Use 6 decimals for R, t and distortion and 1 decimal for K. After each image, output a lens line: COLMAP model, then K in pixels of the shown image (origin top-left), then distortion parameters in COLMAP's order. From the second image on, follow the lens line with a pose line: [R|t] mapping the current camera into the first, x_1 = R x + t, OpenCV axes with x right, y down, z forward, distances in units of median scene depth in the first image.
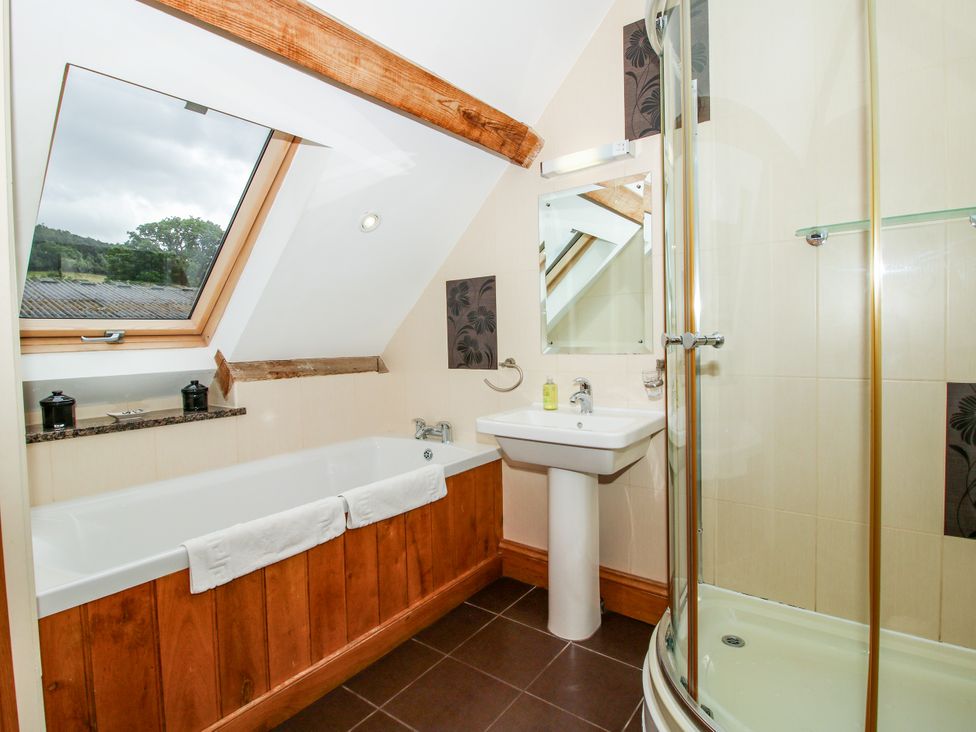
lens RADIAL K [[507.1, 0, 482.0], [0, 507.1, 357.0], [0, 0, 1]] dist [0.005859, -0.016903]
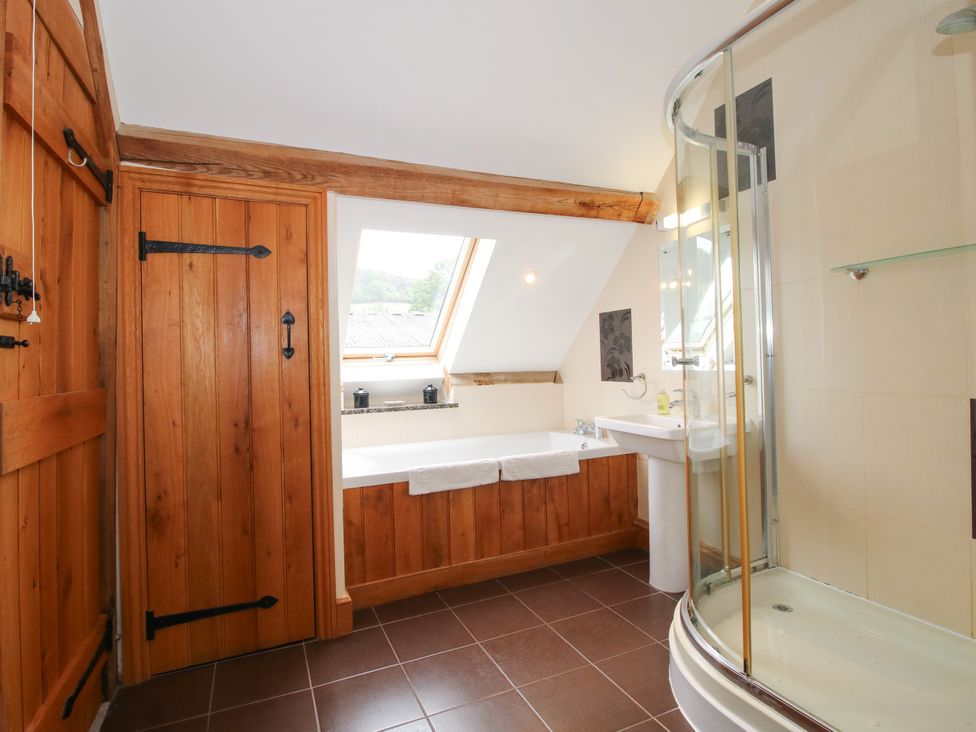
lens RADIAL K [[507.1, 0, 482.0], [0, 507.1, 357.0], [0, 0, 1]] dist [0.005859, -0.016903]
pose [[0.878091, -0.002354, -0.478489, 0.368395], [-0.012438, 0.999538, -0.027744, 0.002113], [0.478333, 0.030313, 0.877655, -0.353018]]
